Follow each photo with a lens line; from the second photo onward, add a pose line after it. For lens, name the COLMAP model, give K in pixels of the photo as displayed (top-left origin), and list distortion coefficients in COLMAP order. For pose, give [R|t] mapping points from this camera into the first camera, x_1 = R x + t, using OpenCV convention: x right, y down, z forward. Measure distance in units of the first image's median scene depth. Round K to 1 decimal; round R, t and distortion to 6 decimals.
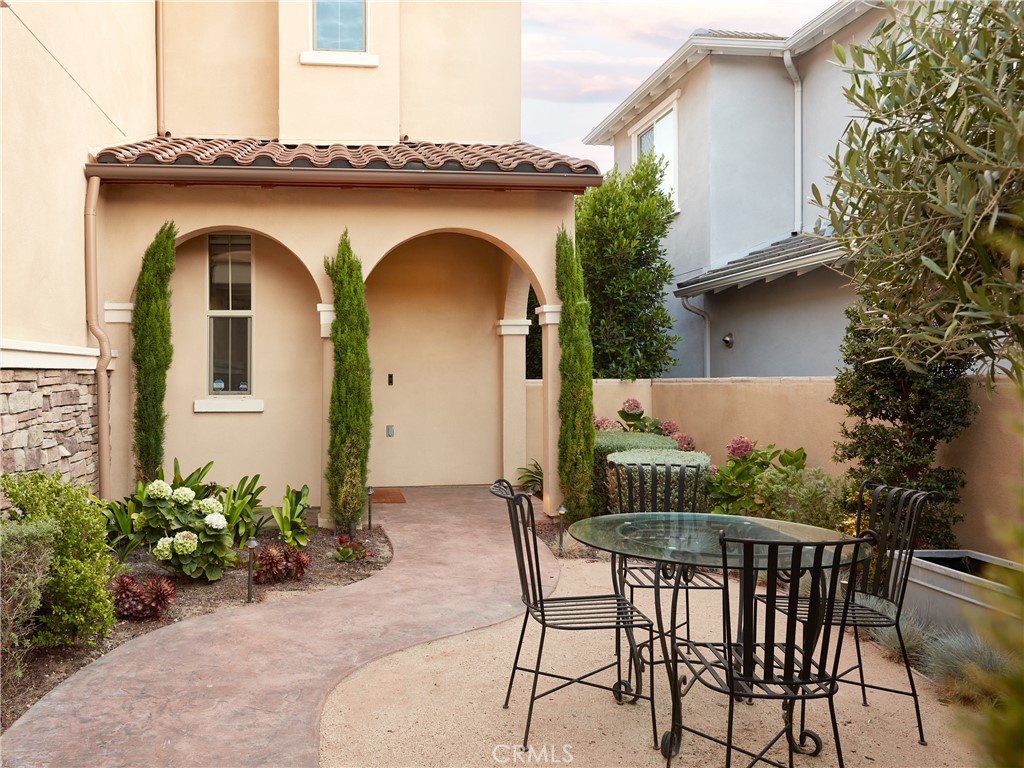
lens RADIAL K [[850.9, 0, 509.0], [0, 850.9, 382.2], [0, 0, 1]] dist [-0.007807, -0.002829]
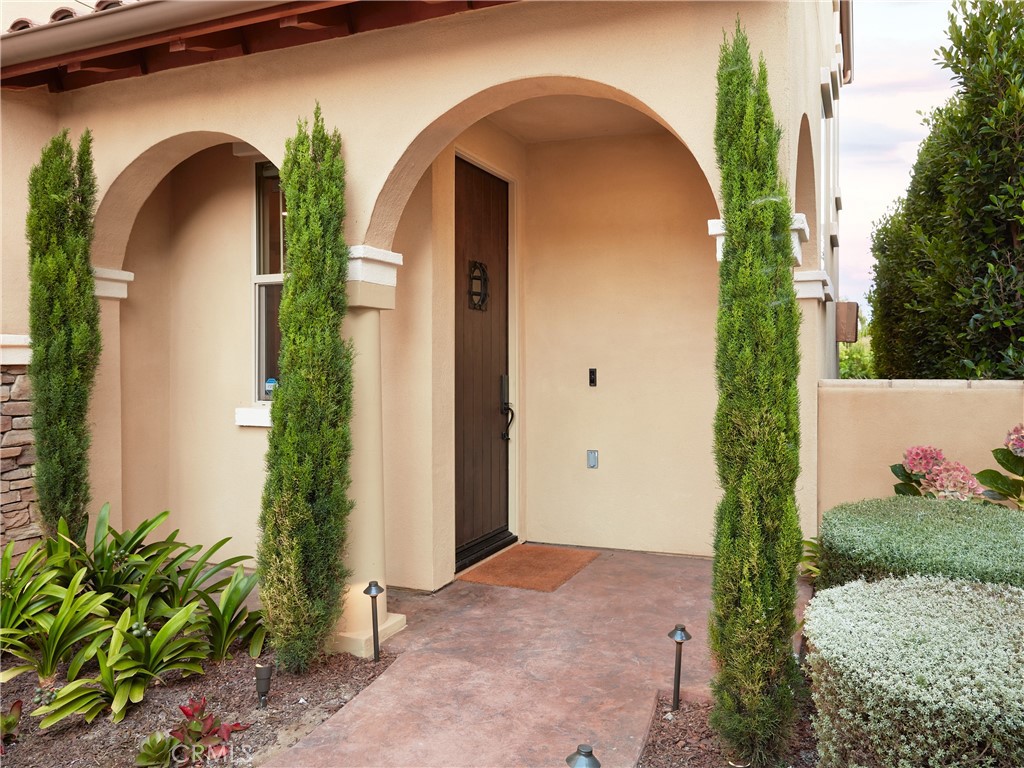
lens RADIAL K [[850.9, 0, 512.6], [0, 850.9, 382.3], [0, 0, 1]] dist [-0.007807, -0.002829]
pose [[0.849673, 0.013725, -0.527132, 0.143601], [-0.005622, 0.999840, 0.016972, -0.009898], [0.527281, -0.011458, 0.849614, 0.431544]]
